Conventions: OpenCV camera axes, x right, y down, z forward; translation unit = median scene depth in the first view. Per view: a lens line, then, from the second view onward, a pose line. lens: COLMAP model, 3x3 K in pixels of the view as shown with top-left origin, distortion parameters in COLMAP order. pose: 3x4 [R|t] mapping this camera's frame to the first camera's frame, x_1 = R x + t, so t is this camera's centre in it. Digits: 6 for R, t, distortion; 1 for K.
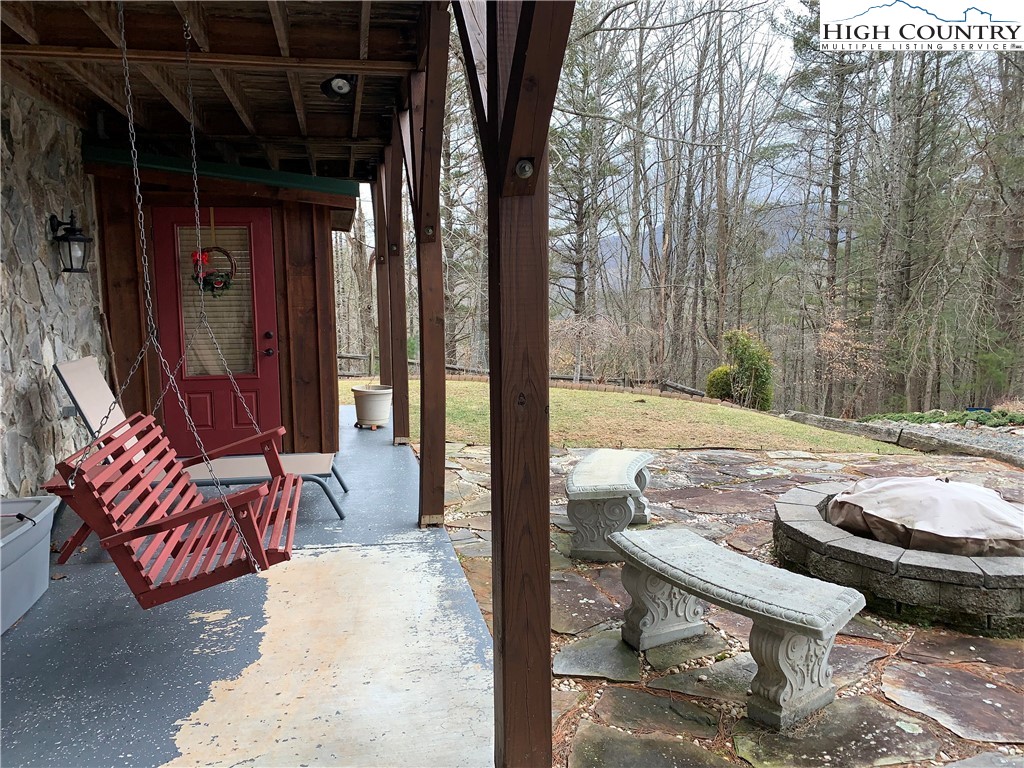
lens RADIAL K [[782.8, 0, 509.2], [0, 782.8, 380.1], [0, 0, 1]] dist [0.066899, -0.063809]
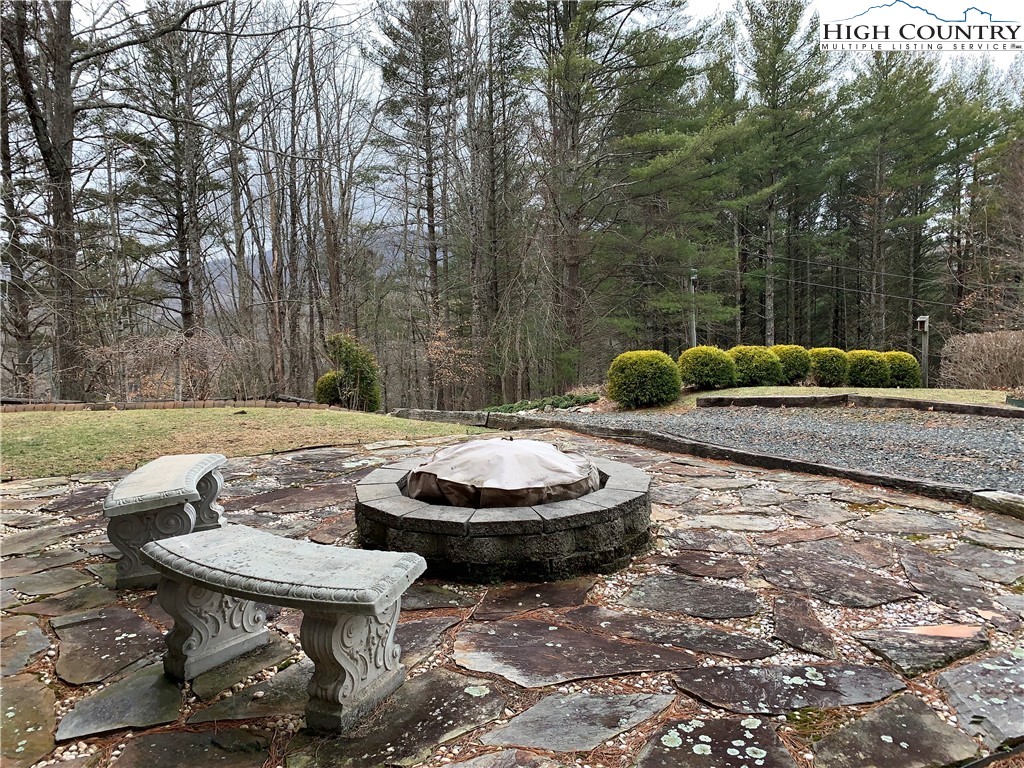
lens RADIAL K [[768.1, 0, 512.0], [0, 768.1, 384.0], [0, 0, 1]] dist [0.033891, -0.036144]
pose [[0.889737, -0.067155, 0.451507, 0.112901], [0.078994, 0.996848, -0.007399, 0.064733], [-0.449587, 0.042249, 0.892237, 0.118882]]
